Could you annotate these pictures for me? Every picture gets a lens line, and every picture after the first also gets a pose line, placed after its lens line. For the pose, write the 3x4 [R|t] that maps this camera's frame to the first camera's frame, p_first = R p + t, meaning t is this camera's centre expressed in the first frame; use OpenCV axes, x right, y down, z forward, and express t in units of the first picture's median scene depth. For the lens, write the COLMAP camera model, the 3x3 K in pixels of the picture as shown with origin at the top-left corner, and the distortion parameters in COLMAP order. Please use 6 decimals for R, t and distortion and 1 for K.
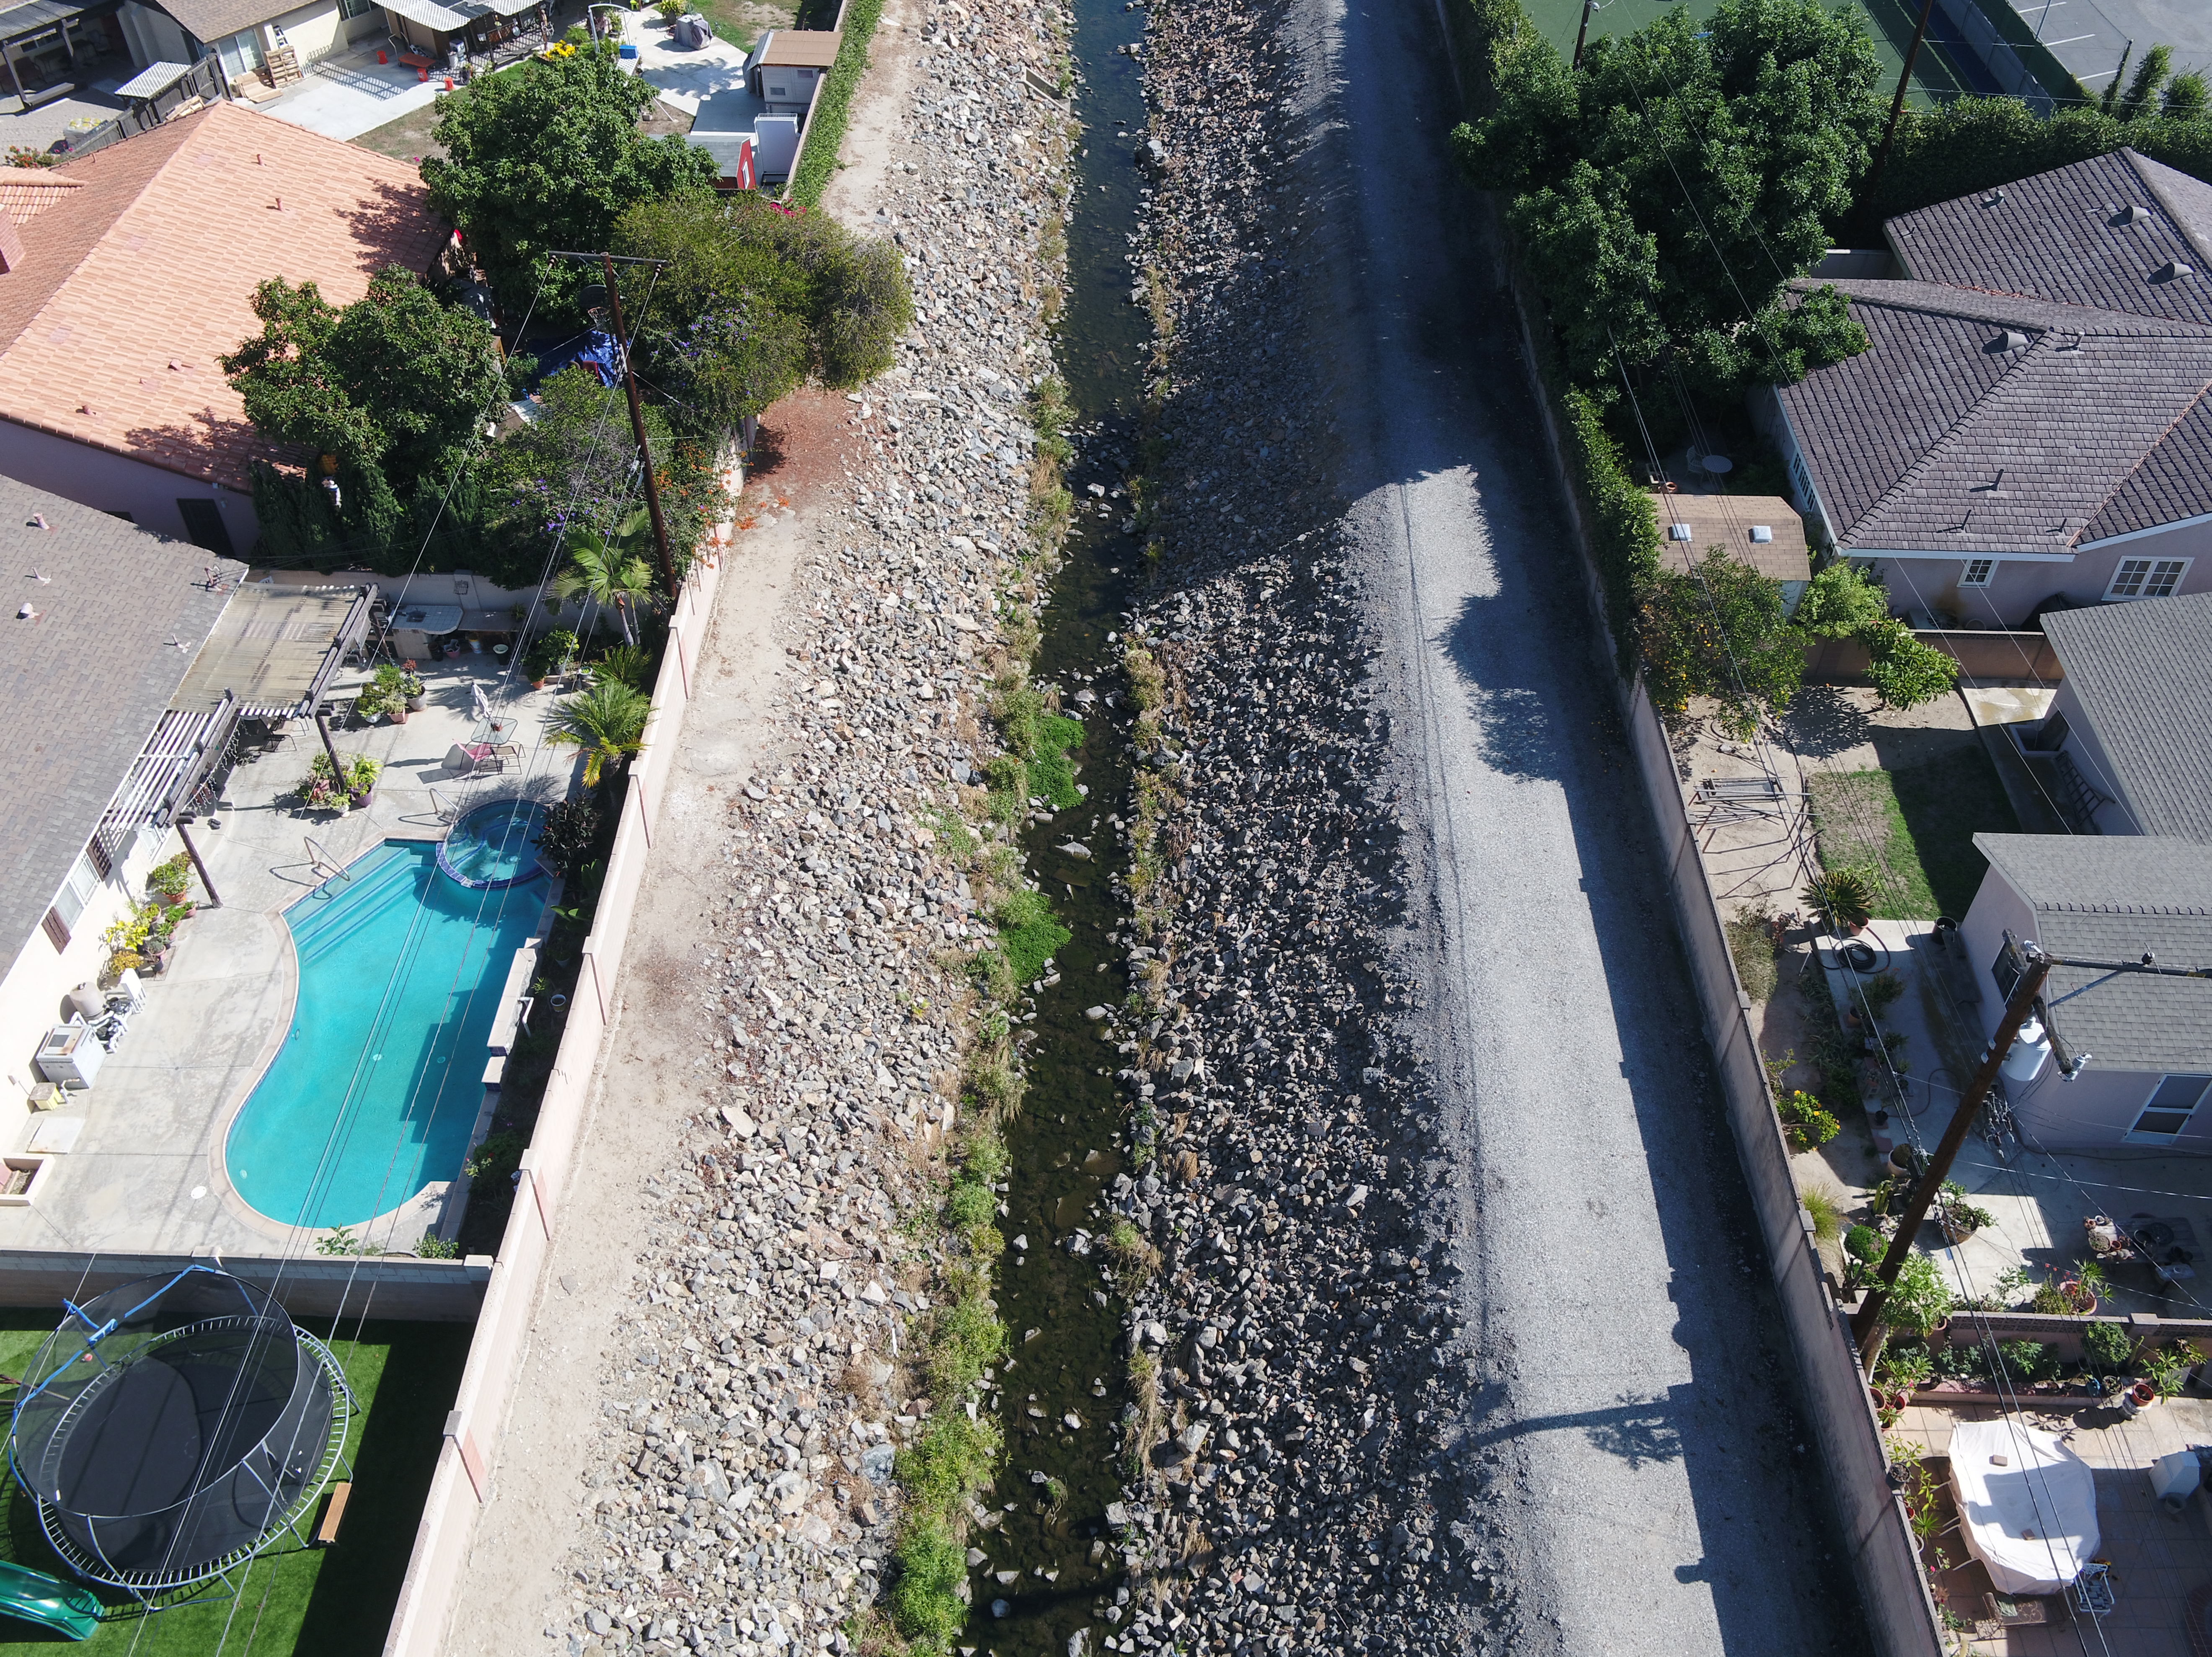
lens RADIAL K [[1916.2, 0, 1103.4], [0, 1916.2, 837.7], [0, 0, 1]] dist [0.013949, -0.012338]
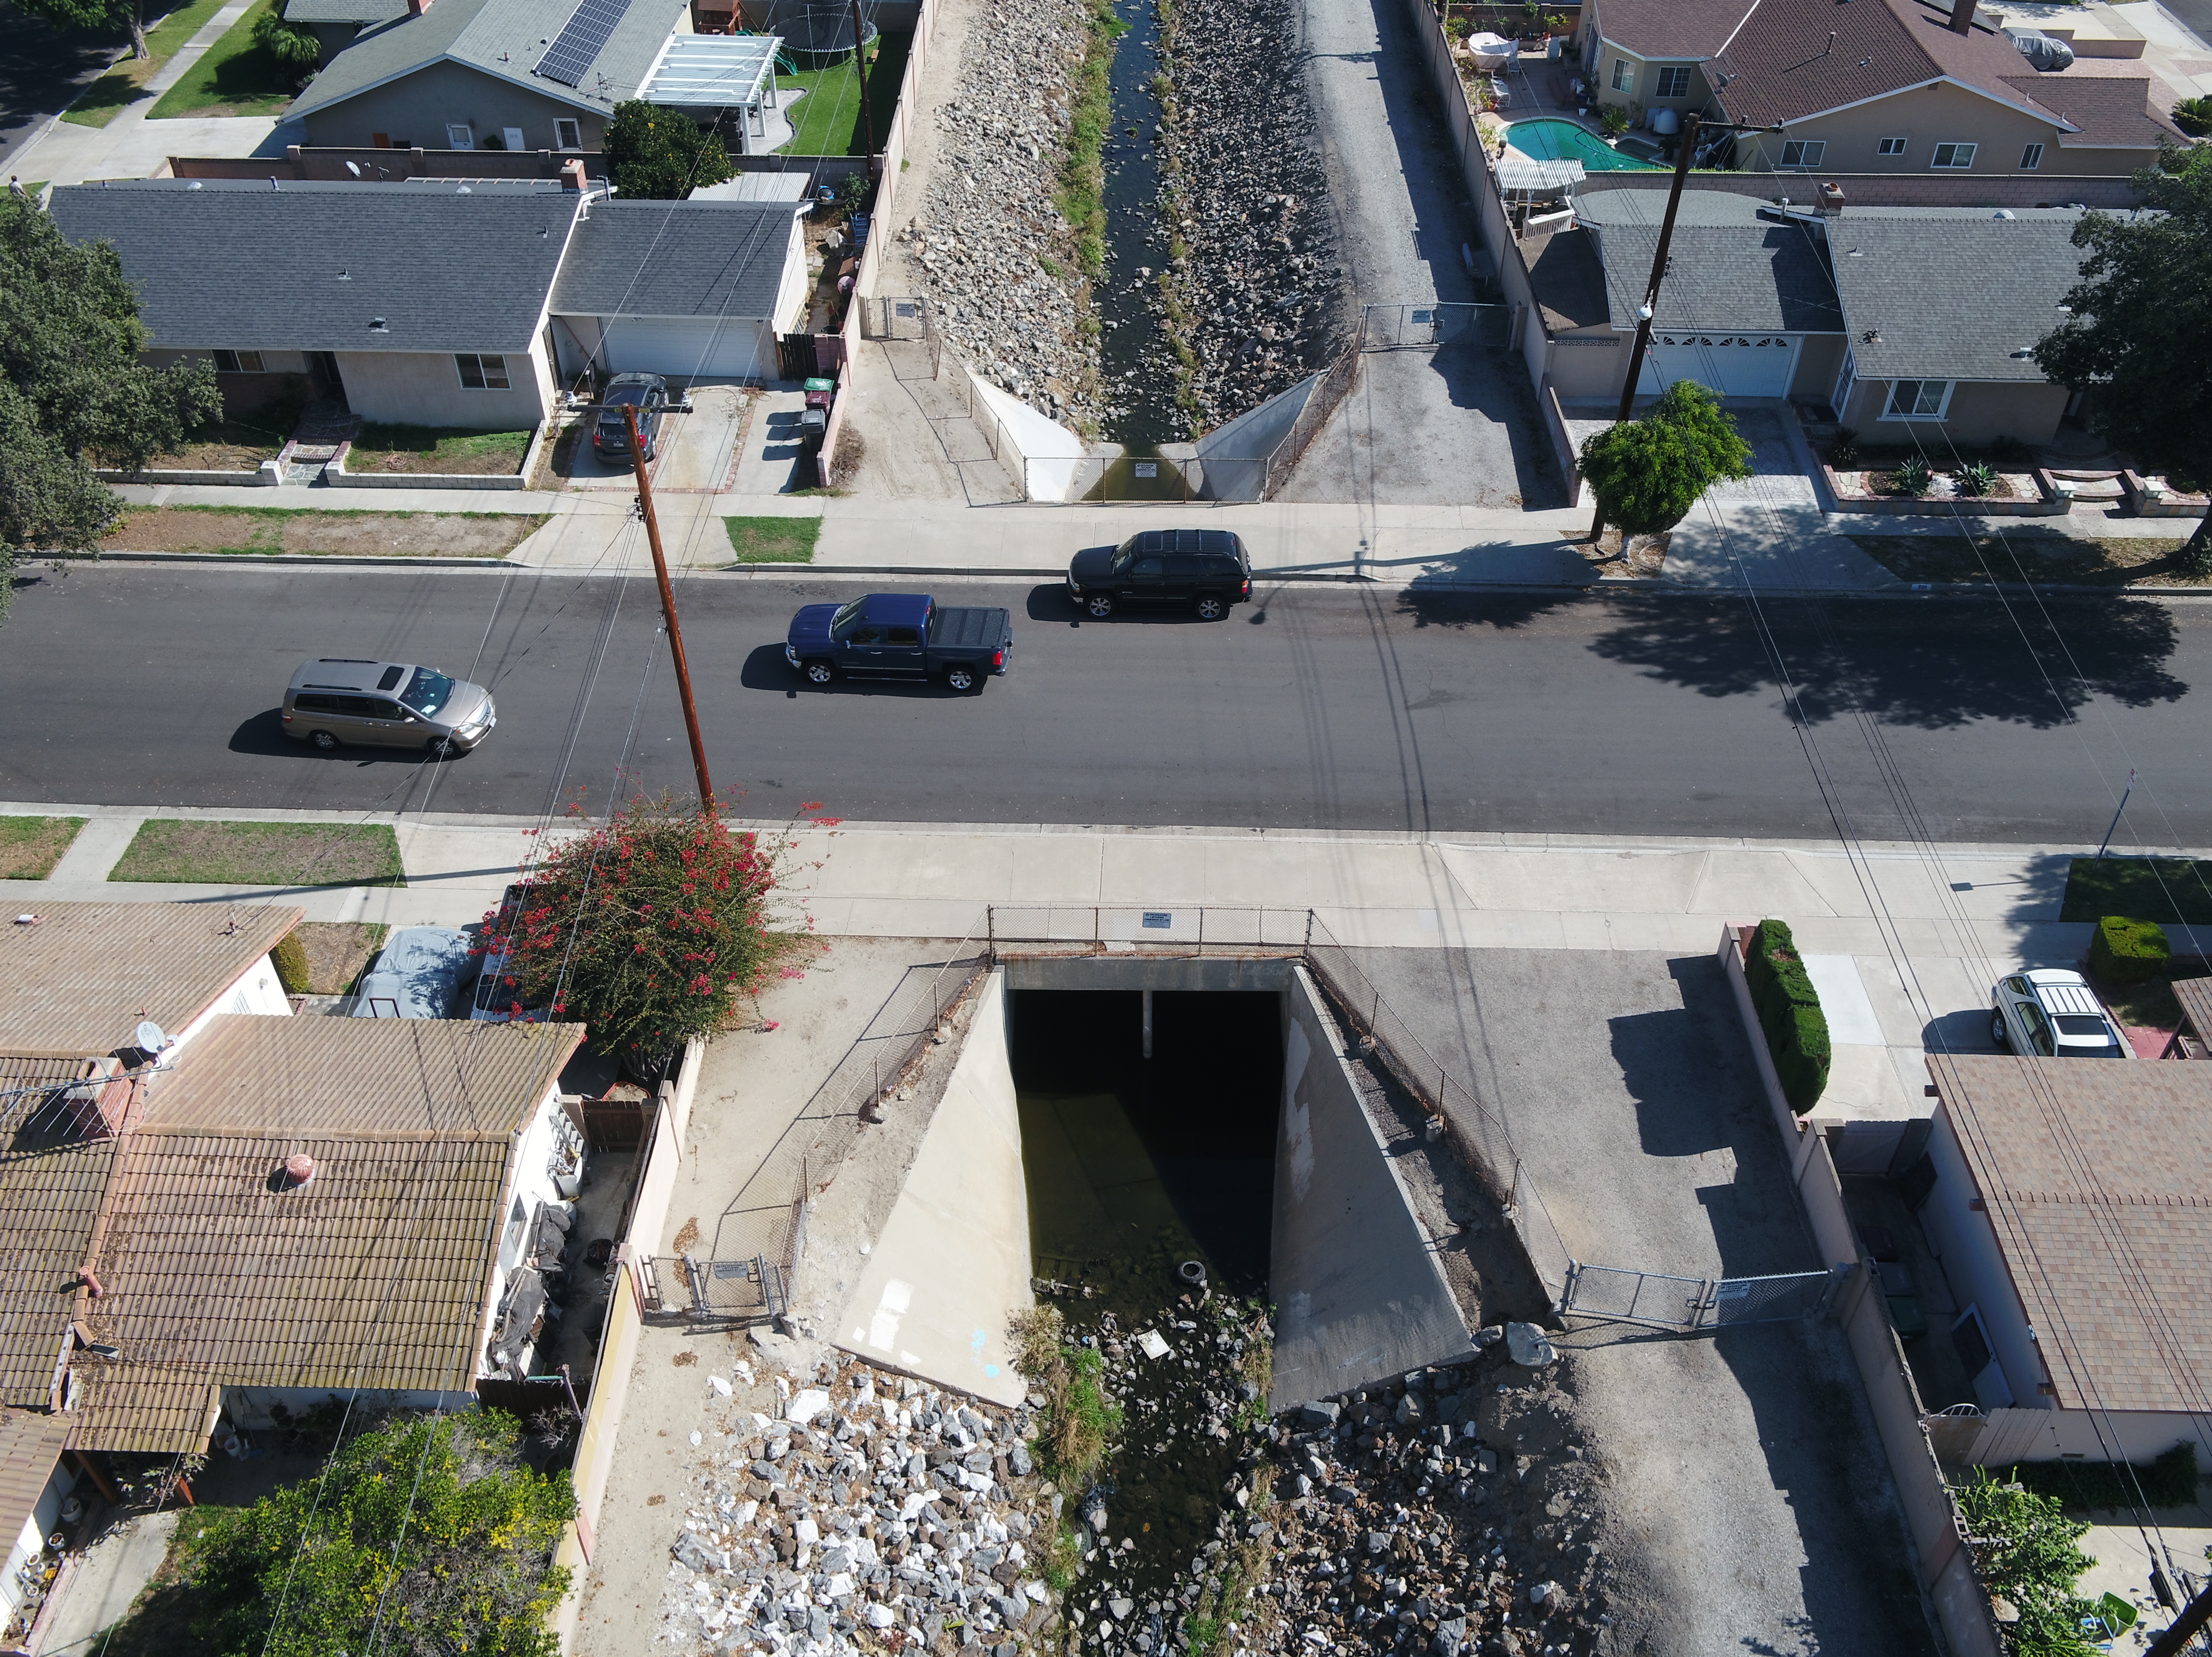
lens RADIAL K [[1916.2, 0, 1105.1], [0, 1916.2, 817.9], [0, 0, 1]] dist [0.013949, -0.012338]
pose [[0.999996, -0.002761, 0.000604, -0.055720], [0.002795, 0.997825, -0.065853, 1.158987], [-0.000421, 0.065855, 0.997829, -1.184147]]
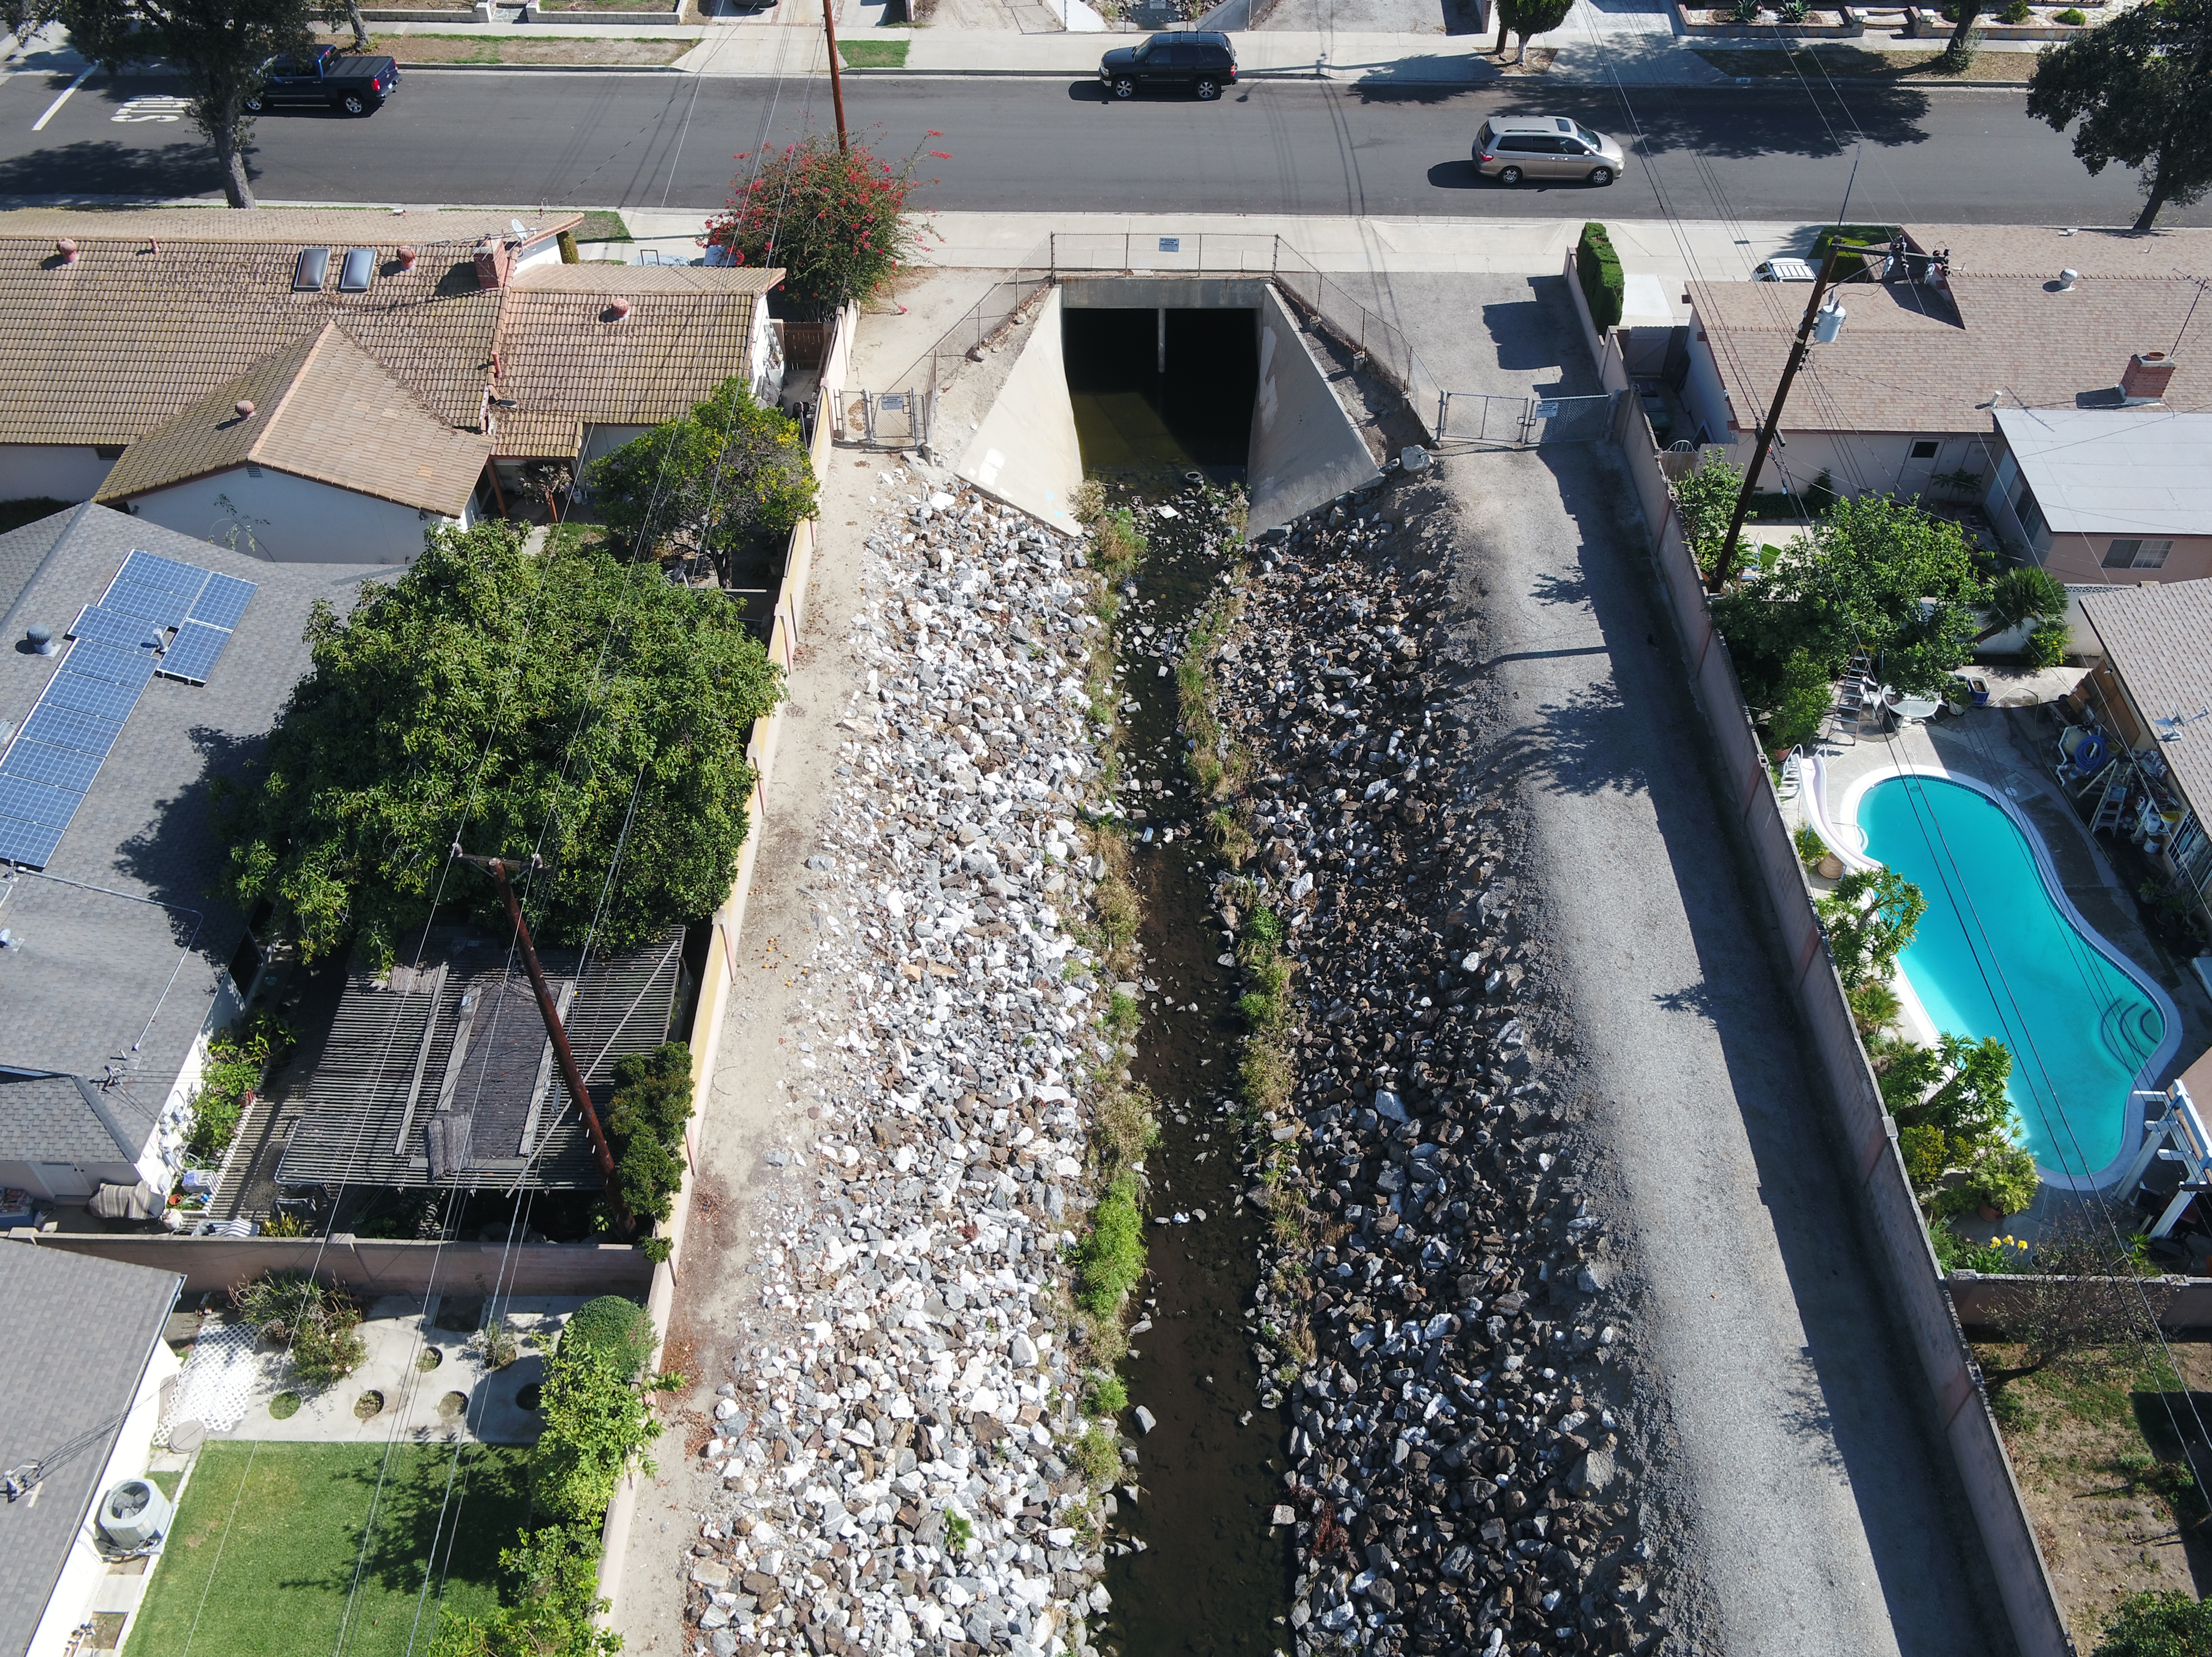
lens RADIAL K [[1916.2, 0, 1098.9], [0, 1916.2, 824.9], [0, 0, 1]] dist [0.013949, -0.012338]
pose [[0.999993, -0.003776, 0.000463, -0.083064], [0.003779, 0.999977, -0.005551, 1.590108], [-0.000442, 0.005552, 0.999984, -1.612748]]
